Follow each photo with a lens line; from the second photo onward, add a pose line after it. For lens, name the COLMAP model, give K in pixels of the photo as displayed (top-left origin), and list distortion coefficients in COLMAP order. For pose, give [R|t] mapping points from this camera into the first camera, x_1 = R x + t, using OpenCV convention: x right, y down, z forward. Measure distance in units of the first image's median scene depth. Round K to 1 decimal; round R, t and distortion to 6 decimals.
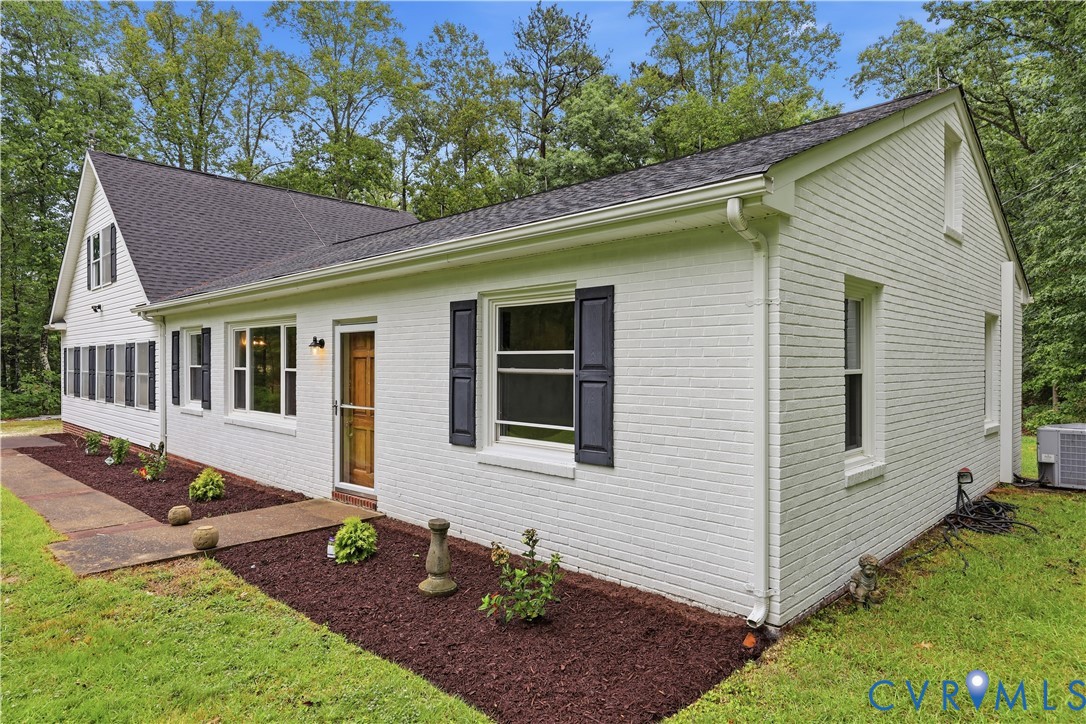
lens RADIAL K [[675.8, 0, 548.0], [0, 675.8, 364.3], [0, 0, 1]] dist [-0.014336, -0.000201]
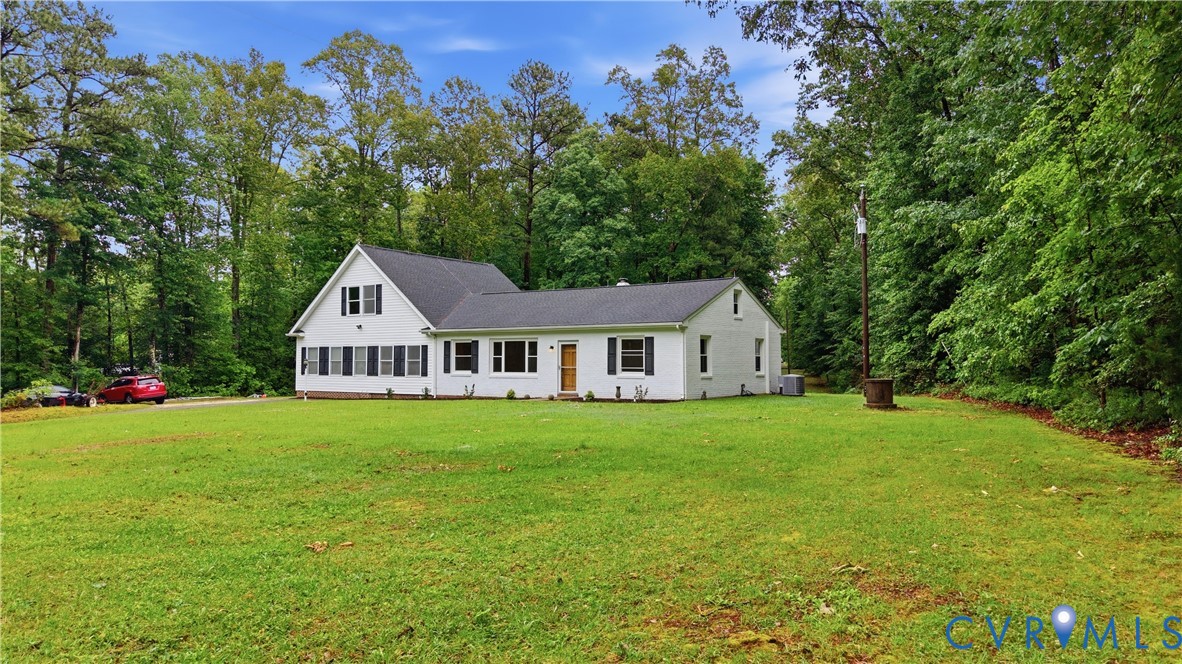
lens RADIAL K [[938.7, 0, 593.6], [0, 938.7, 334.3], [0, 0, 1]] dist [0.130127, 0.000044]
pose [[0.986569, 0.003302, 0.163311, -0.844214], [0.001499, 0.999571, -0.029265, 0.034611], [-0.163338, 0.029117, 0.986140, -3.290285]]
